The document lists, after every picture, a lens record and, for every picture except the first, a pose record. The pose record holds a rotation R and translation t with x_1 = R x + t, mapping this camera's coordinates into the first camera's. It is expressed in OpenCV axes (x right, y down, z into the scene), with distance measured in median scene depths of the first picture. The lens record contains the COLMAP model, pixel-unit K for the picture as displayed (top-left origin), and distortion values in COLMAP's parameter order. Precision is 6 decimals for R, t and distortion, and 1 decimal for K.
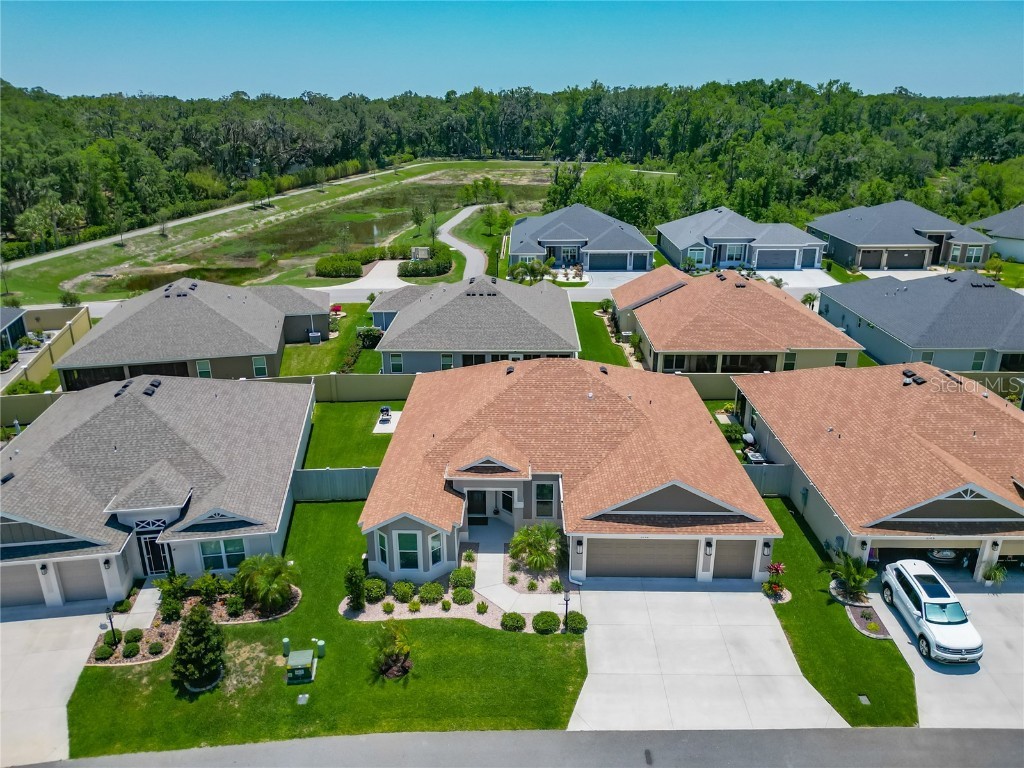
lens RADIAL K [[751.2, 0, 506.0], [0, 751.2, 386.1], [0, 0, 1]] dist [0.058120, -0.088892]
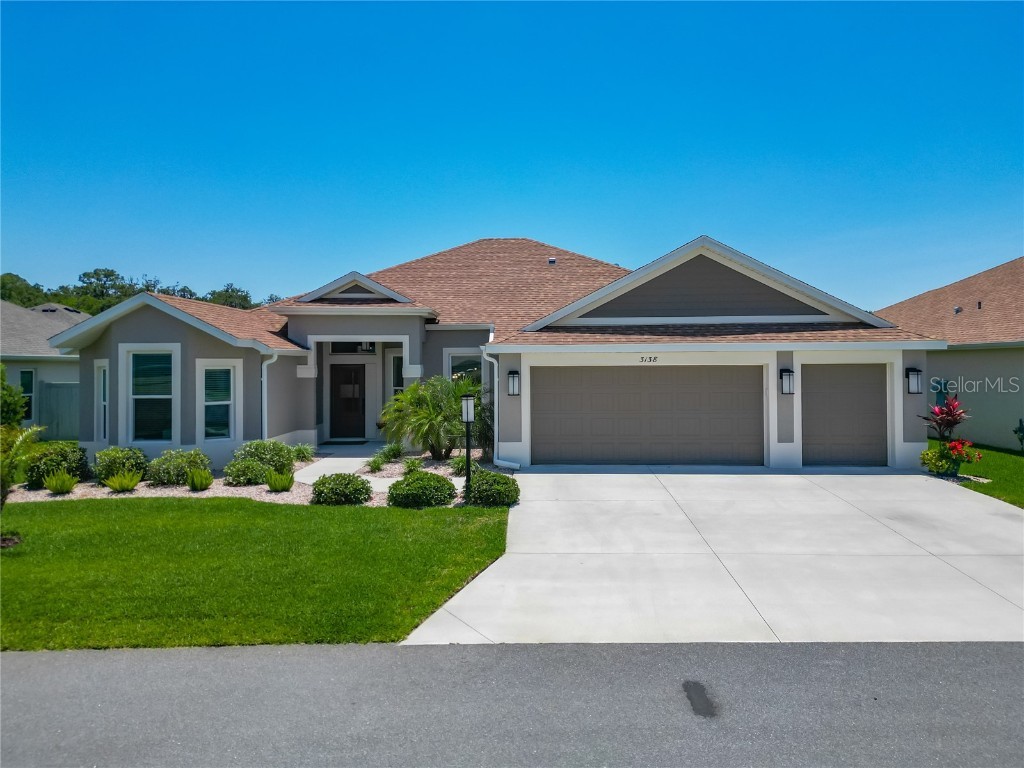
lens RADIAL K [[727.1, 0, 510.6], [0, 727.1, 352.0], [0, 0, 1]] dist [0.022072, -0.000772]
pose [[0.999963, -0.005527, -0.006638, 0.093742], [0.002759, 0.932603, -0.360892, 0.341930], [0.008185, 0.360860, 0.932584, 0.535327]]
